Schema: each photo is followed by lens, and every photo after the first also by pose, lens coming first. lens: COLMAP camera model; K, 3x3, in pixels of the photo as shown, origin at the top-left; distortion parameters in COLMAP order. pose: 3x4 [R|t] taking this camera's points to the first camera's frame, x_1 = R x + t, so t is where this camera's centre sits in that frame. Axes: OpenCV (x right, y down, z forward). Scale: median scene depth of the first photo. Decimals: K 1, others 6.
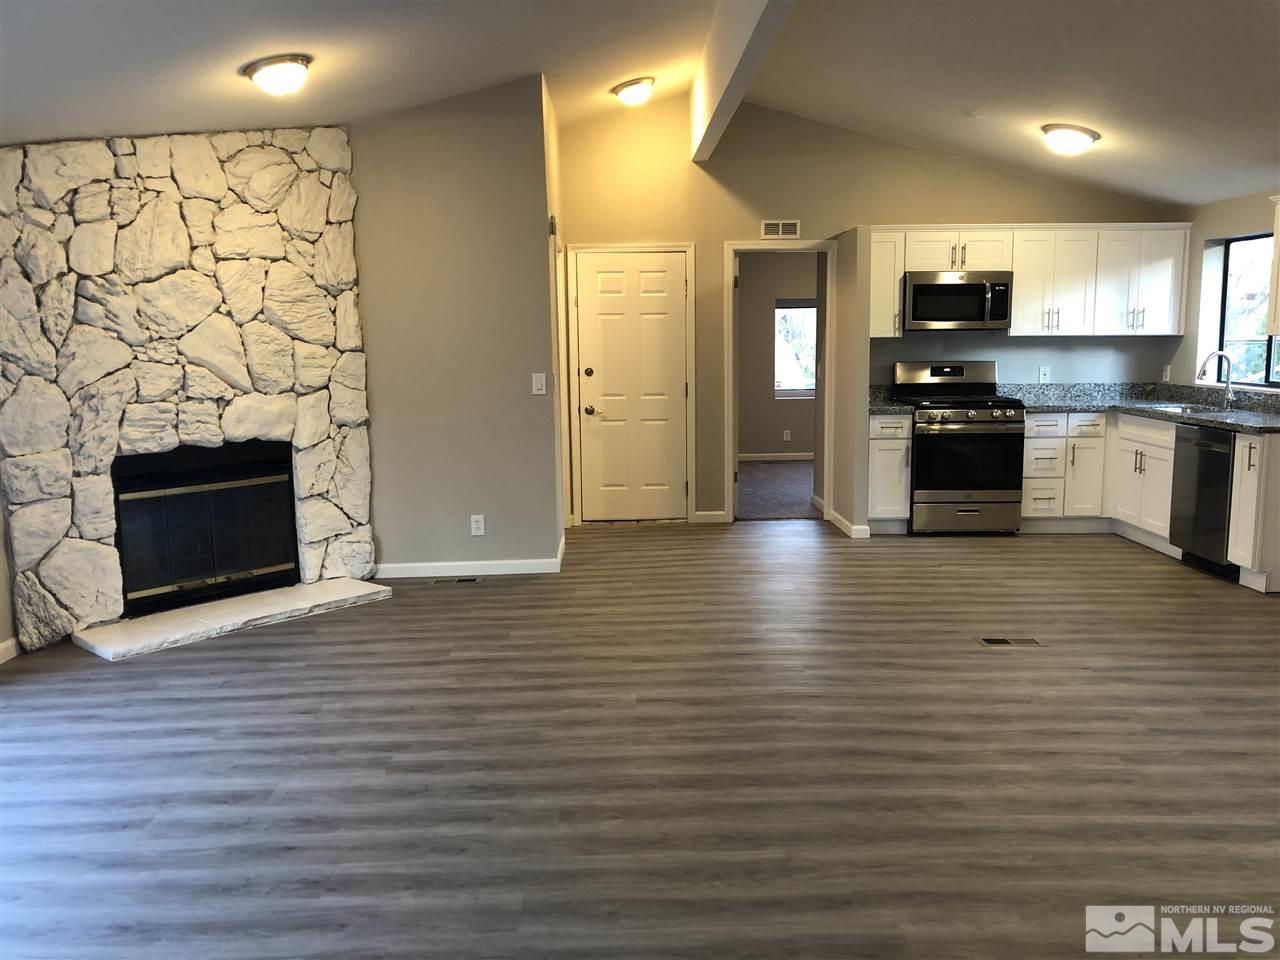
lens RADIAL K [[1038.6, 0, 640.0], [0, 1038.6, 480.0], [0, 0, 1]] dist [0.045546, -0.060262]
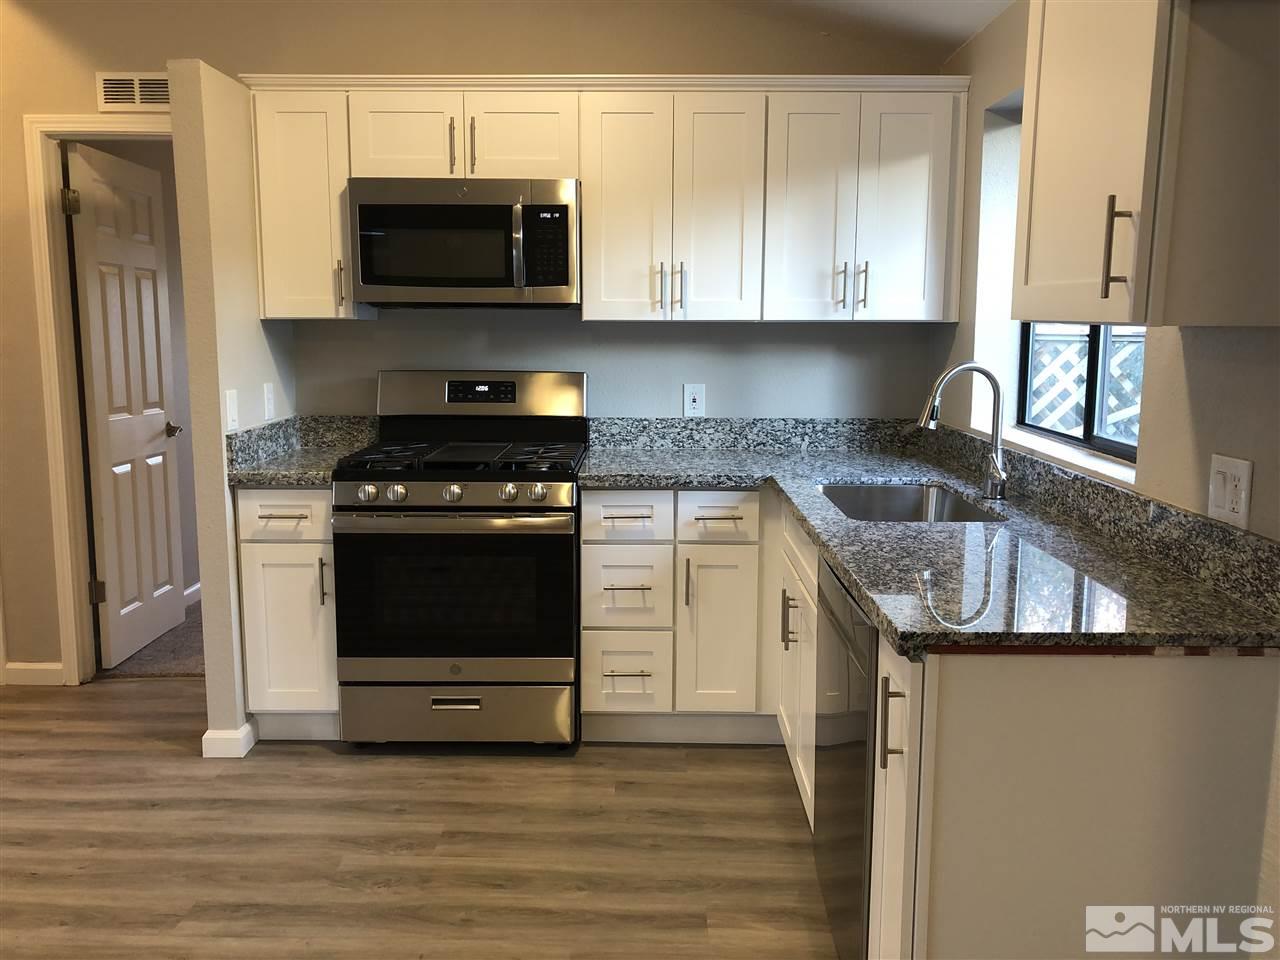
lens RADIAL K [[1038.1, 0, 640.0], [0, 1038.1, 480.0], [0, 0, 1]] dist [0.101678, -0.134914]
pose [[0.999259, 0.014908, -0.035496, 0.411363], [-0.014548, 0.999840, 0.010376, -0.073398], [0.035645, -0.009852, 0.999316, 0.547980]]
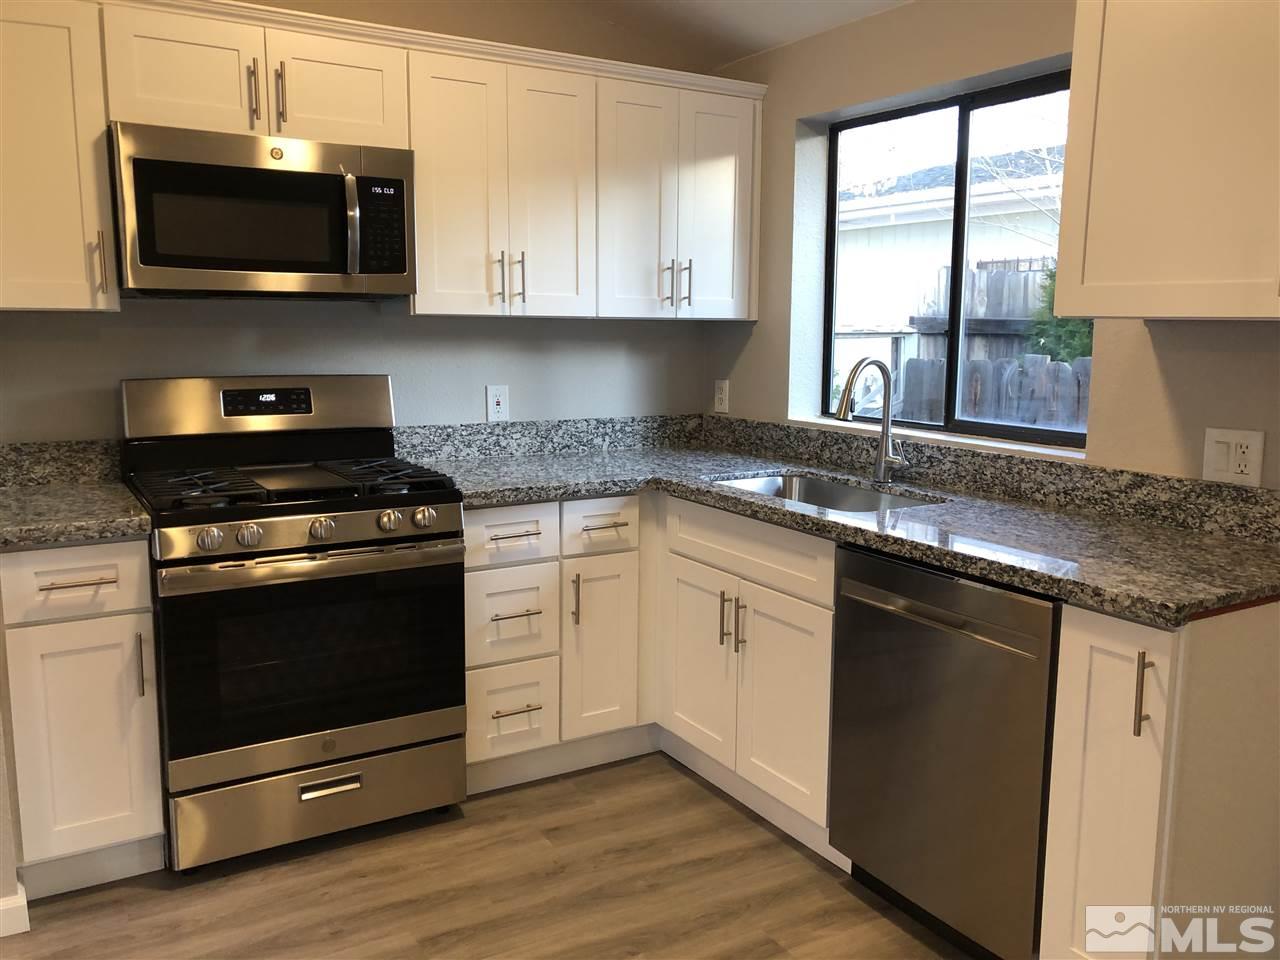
lens RADIAL K [[1046.1, 0, 625.5], [0, 1046.1, 481.4], [0, 0, 1]] dist [0.050003, -0.004633]
pose [[0.873104, -0.060915, 0.483714, 0.231521], [0.056798, 0.998117, 0.023175, -0.080568], [-0.484214, 0.007240, 0.874919, 0.623862]]
